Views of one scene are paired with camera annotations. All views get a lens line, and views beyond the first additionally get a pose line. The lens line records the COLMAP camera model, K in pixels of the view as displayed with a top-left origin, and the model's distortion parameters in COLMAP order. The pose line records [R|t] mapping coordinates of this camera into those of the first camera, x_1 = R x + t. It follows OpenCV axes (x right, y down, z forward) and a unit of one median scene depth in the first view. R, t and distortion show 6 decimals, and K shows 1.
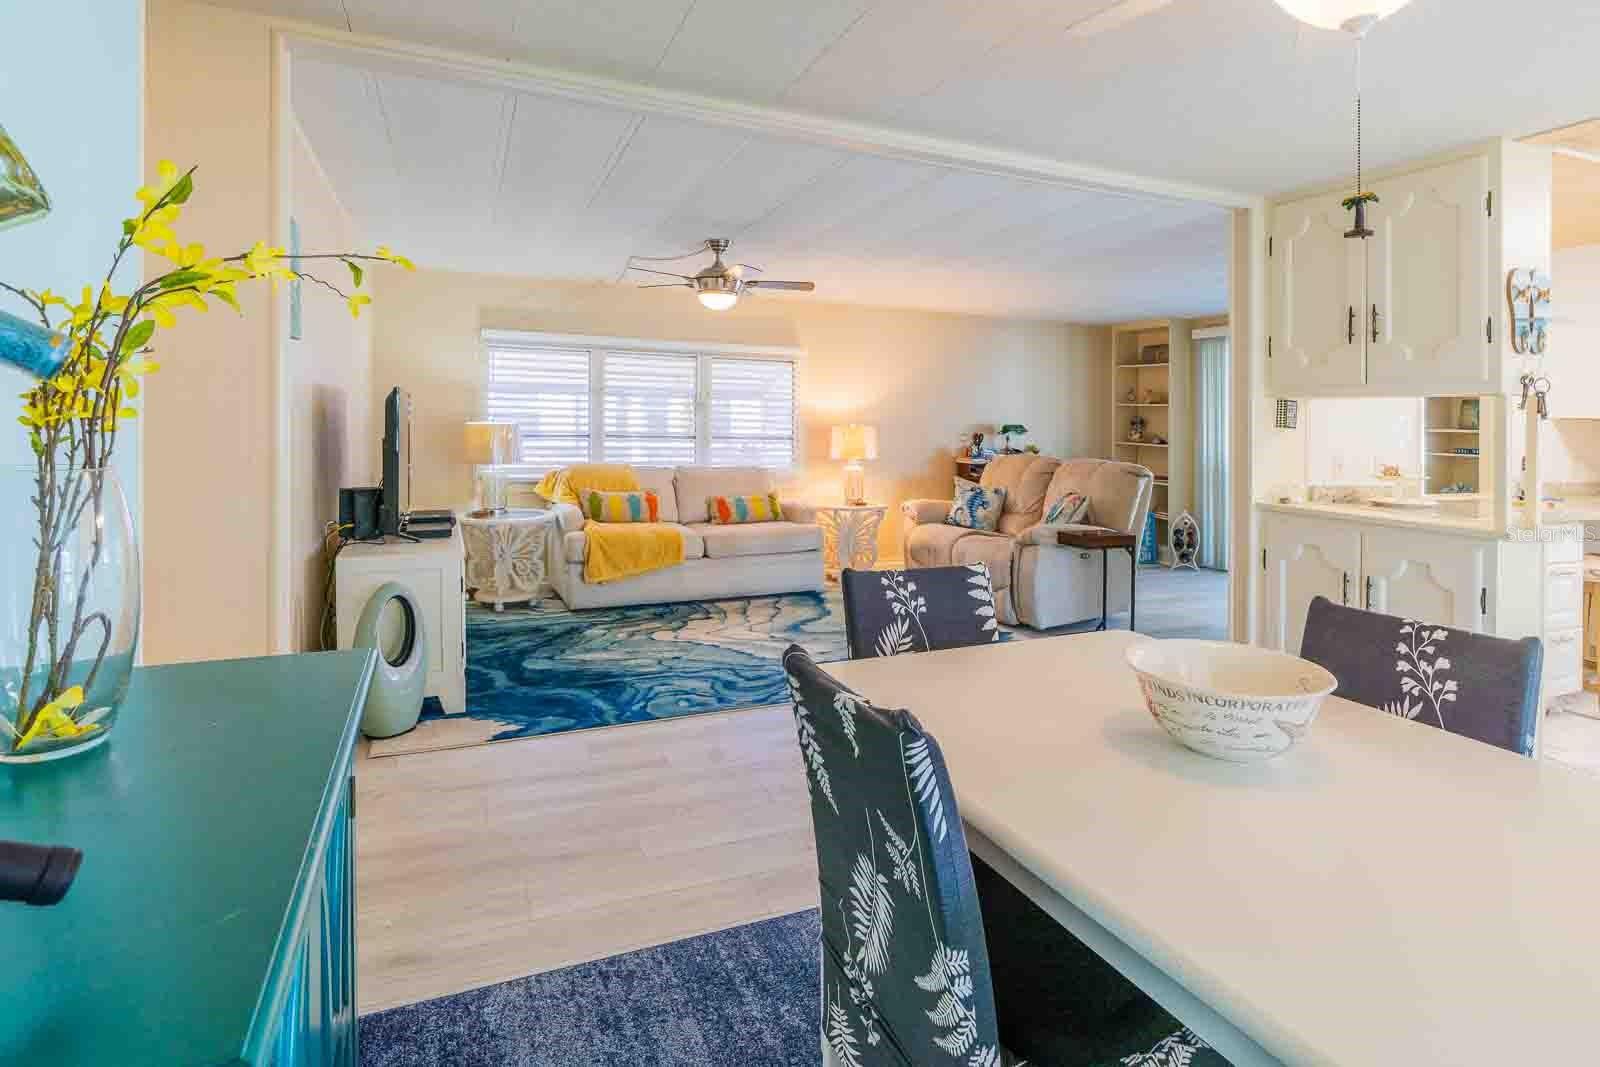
lens RADIAL K [[817.3, 0, 811.8], [0, 817.3, 414.5], [0, 0, 1]] dist [-0.005026, -0.000248]
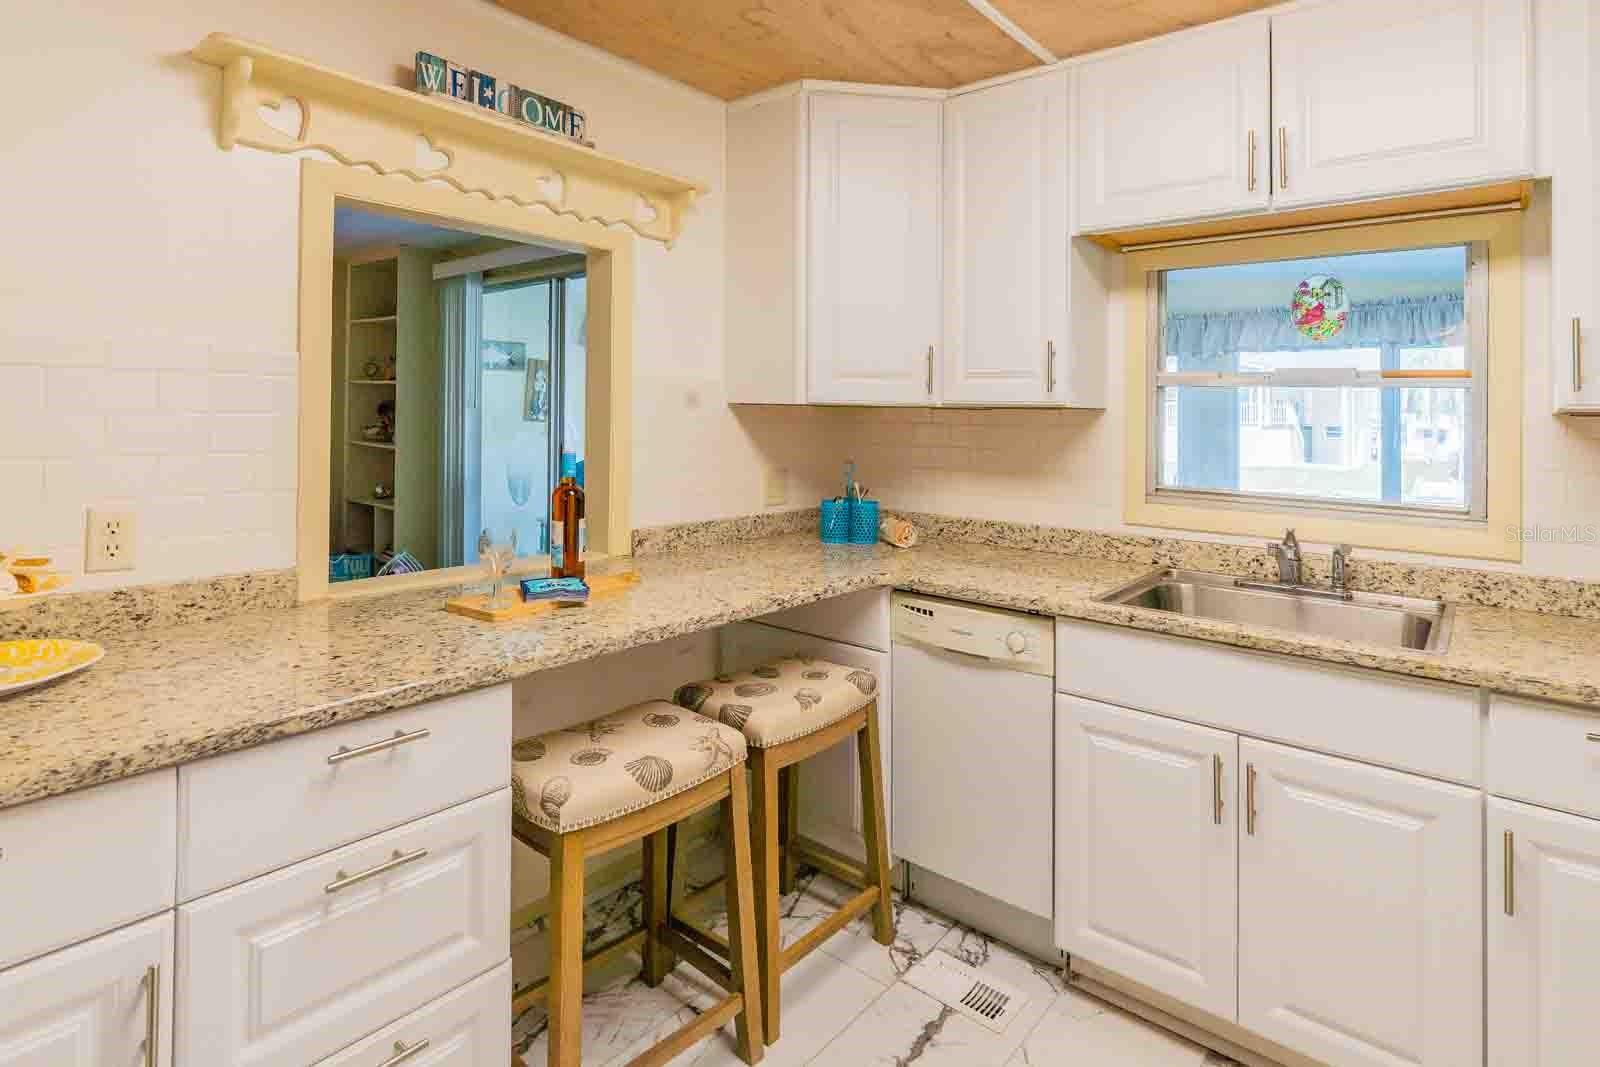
lens RADIAL K [[821.0, 0, 803.4], [0, 821.0, 392.3], [0, 0, 1]] dist [-0.003536, 0.001693]
pose [[0.895644, 0.006194, 0.444728, 0.560238], [-0.002131, 0.999951, -0.009634, 0.002222], [-0.444766, 0.007681, 0.895614, 0.374314]]
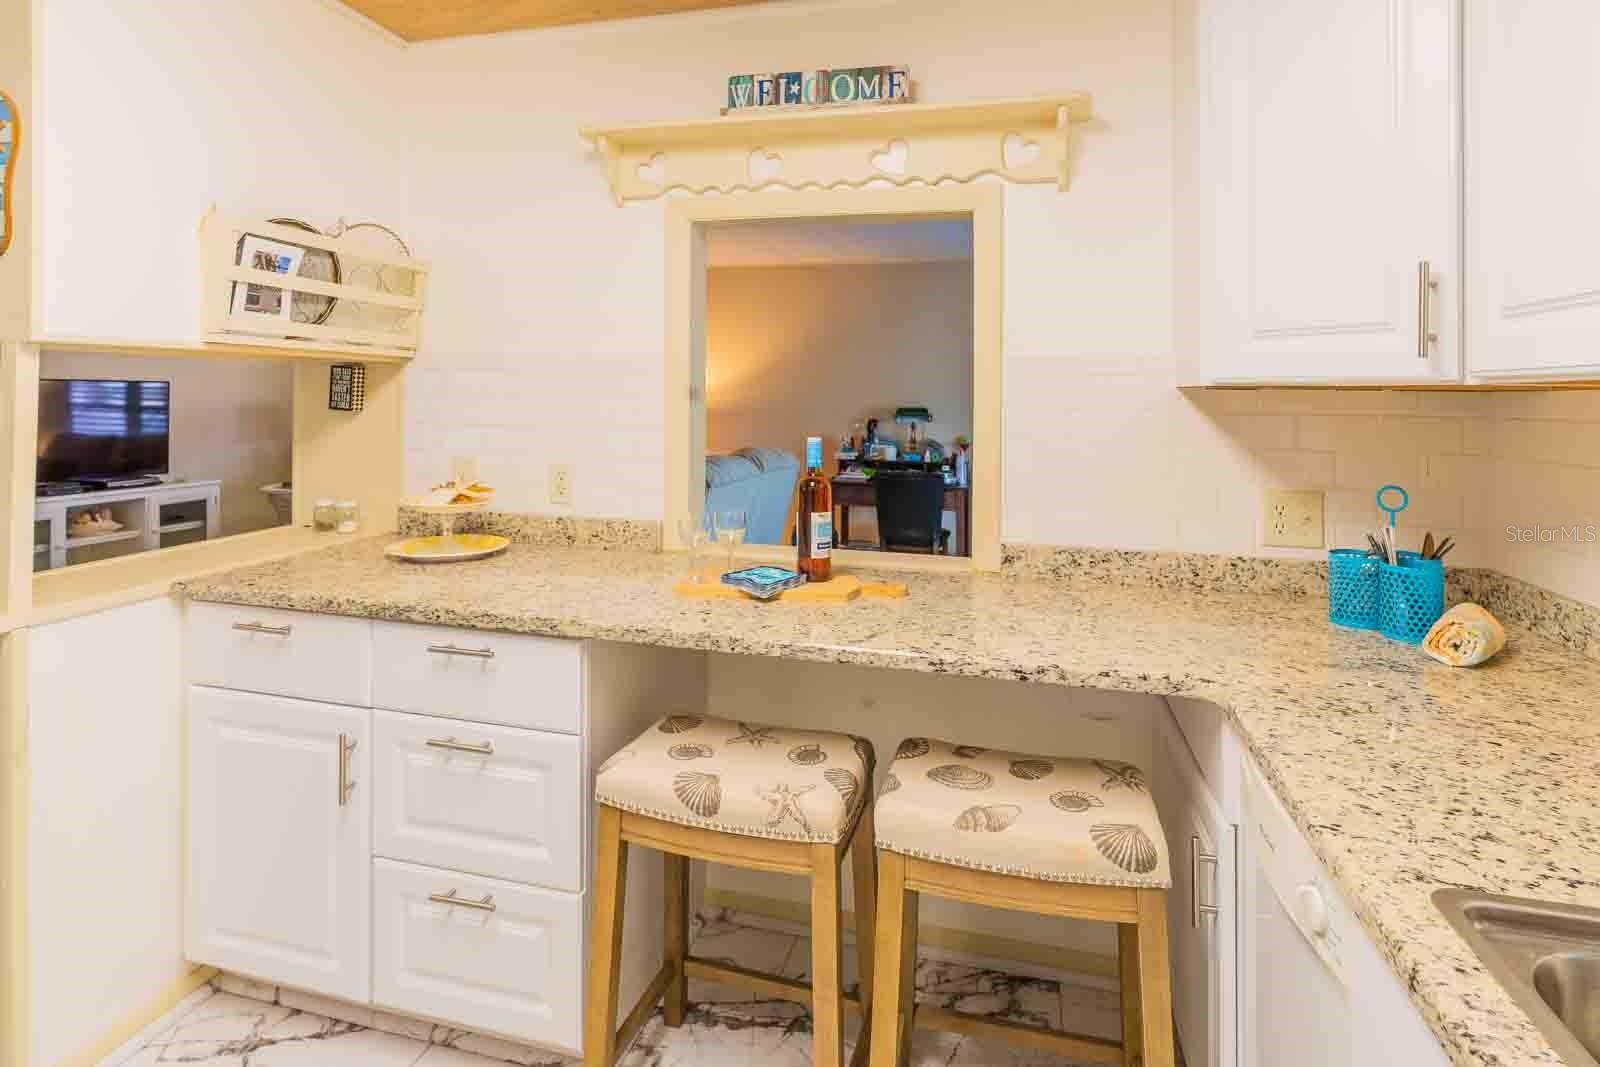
lens RADIAL K [[821.0, 0, 803.4], [0, 821.0, 392.3], [0, 0, 1]] dist [-0.003536, 0.001693]
pose [[0.791285, -0.012824, -0.611313, 0.802570], [0.007022, 0.999905, -0.011887, 0.008418], [0.611407, 0.005113, 0.791300, 0.460453]]
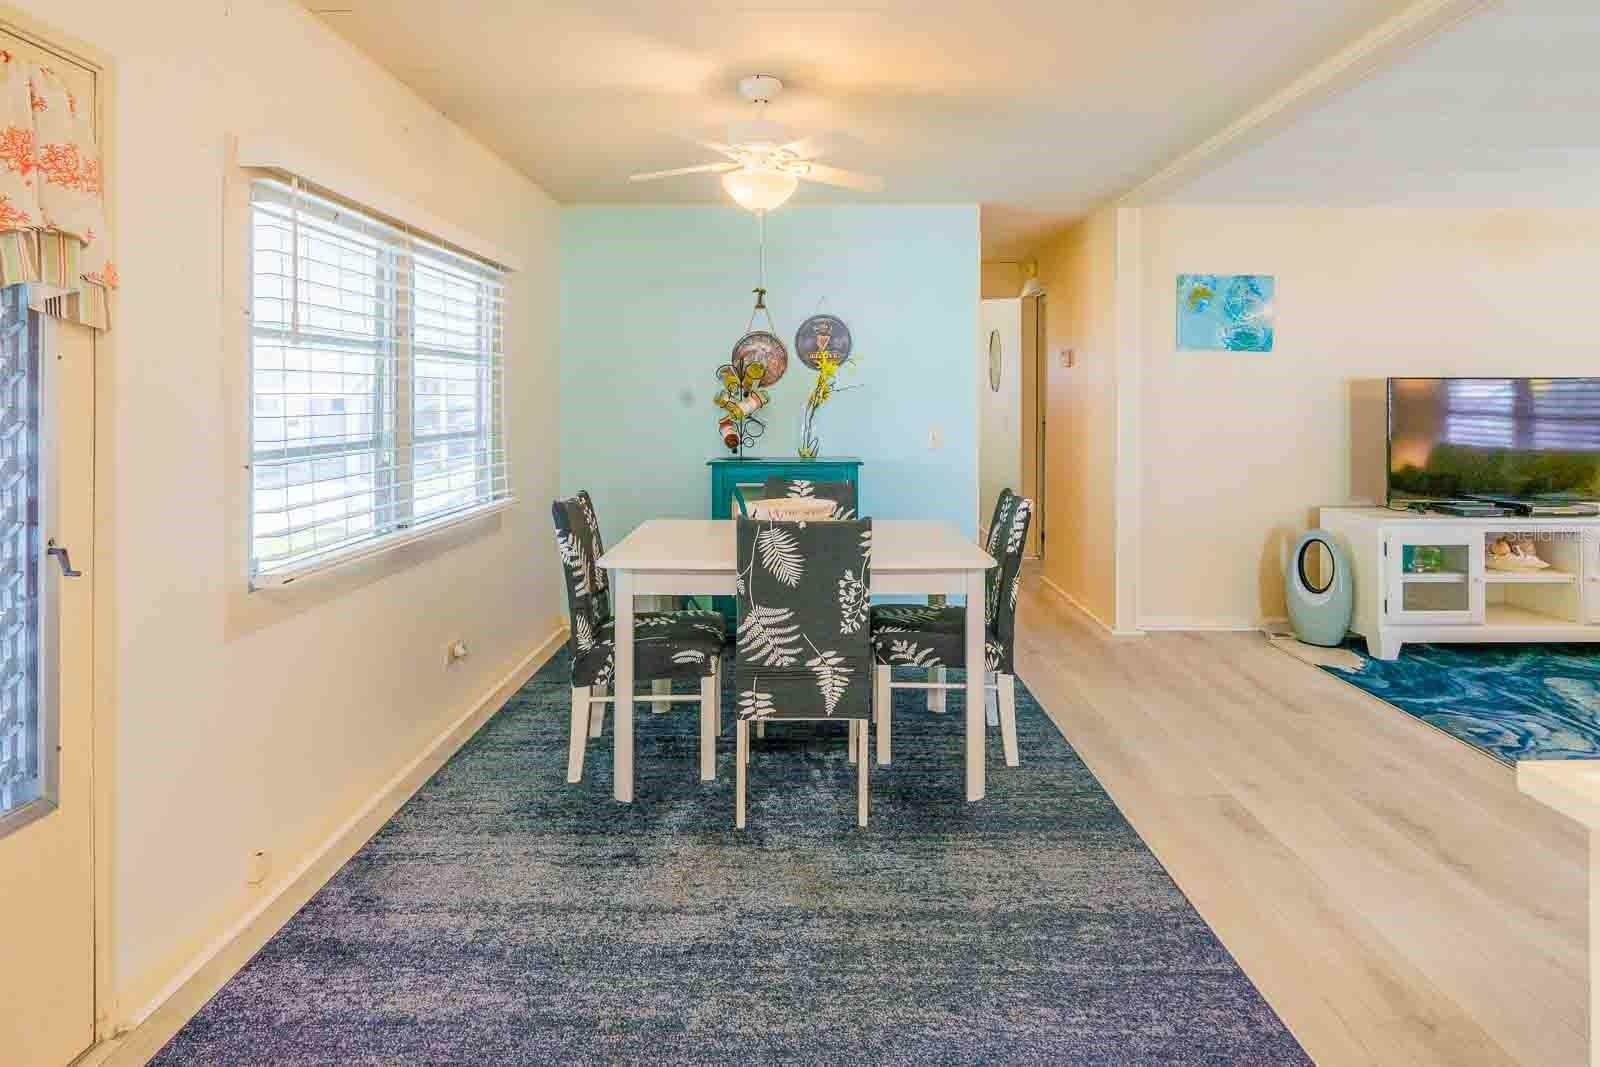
lens RADIAL K [[853.9, 0, 808.0], [0, 853.9, 415.2], [0, 0, 1]] dist [0.000449, 0.000188]
pose [[-0.401111, -0.006602, -0.916006, 0.577033], [-0.001480, 0.999977, -0.006559, 0.017763], [0.916028, -0.001275, -0.401112, 0.432189]]
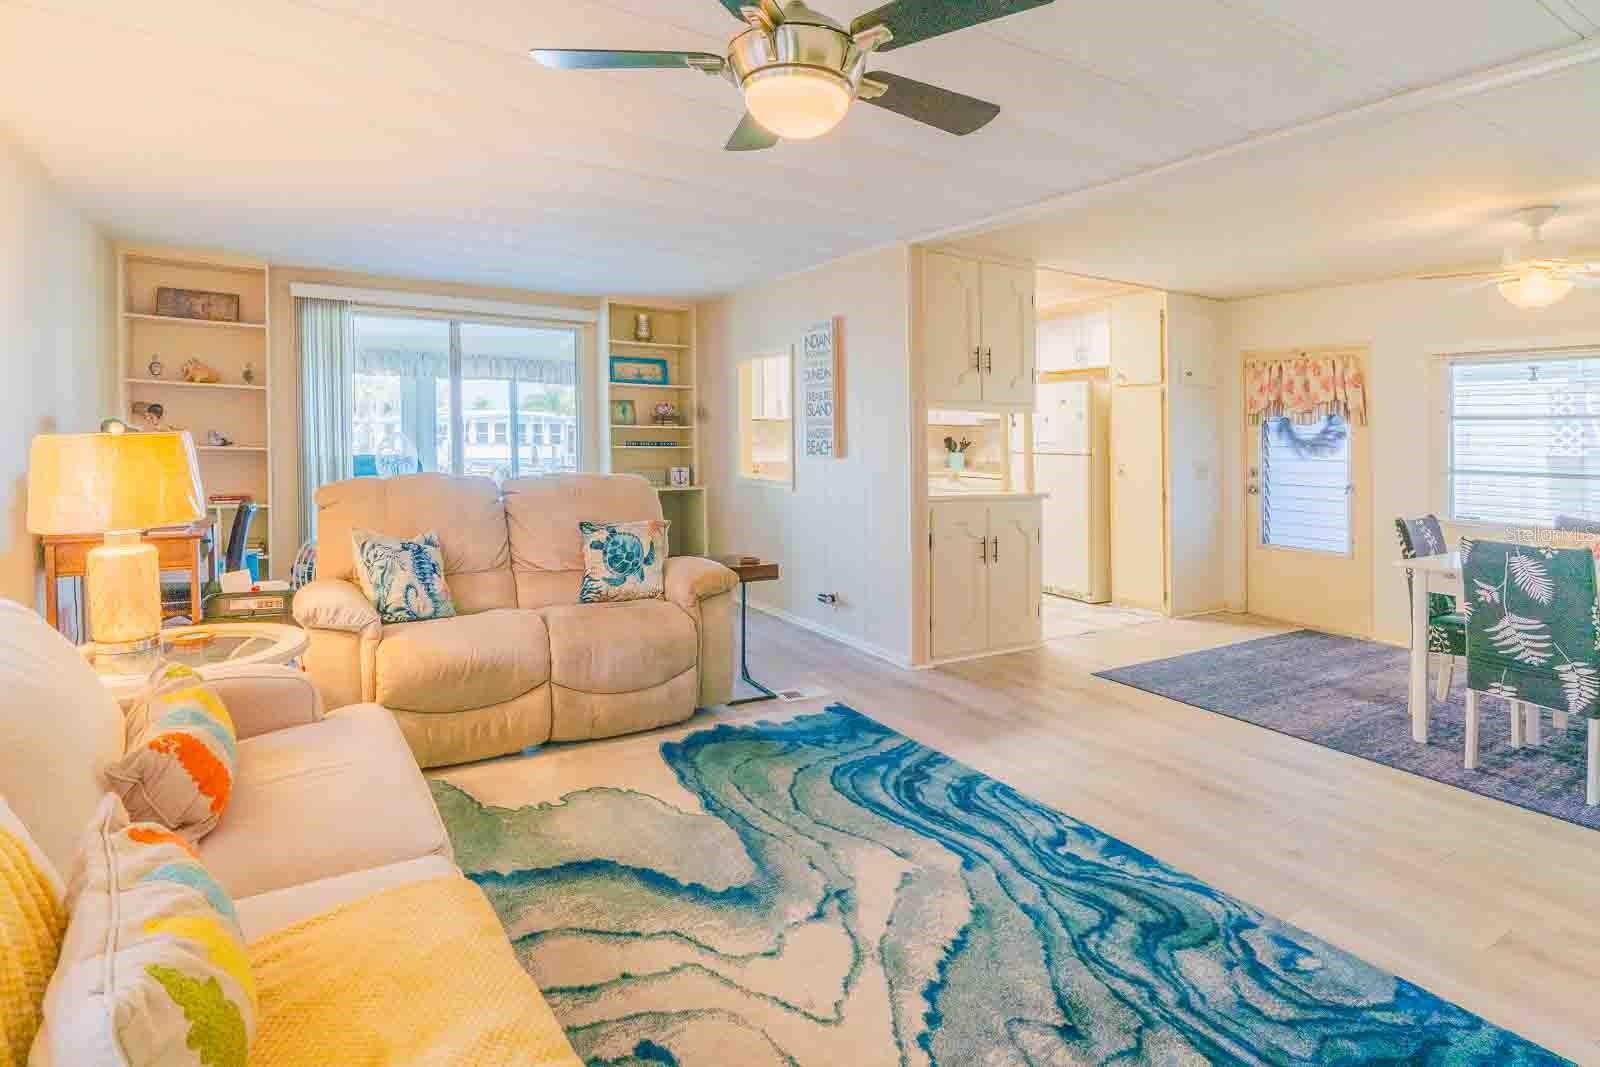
lens RADIAL K [[822.9, 0, 814.4], [0, 822.9, 415.0], [0, 0, 1]] dist [-0.004819, 0.000151]
pose [[-0.156953, -0.002837, 0.987602, -0.394120], [-0.031331, 0.999507, -0.002108, -0.002201], [-0.987109, -0.031273, -0.156965, 0.863883]]
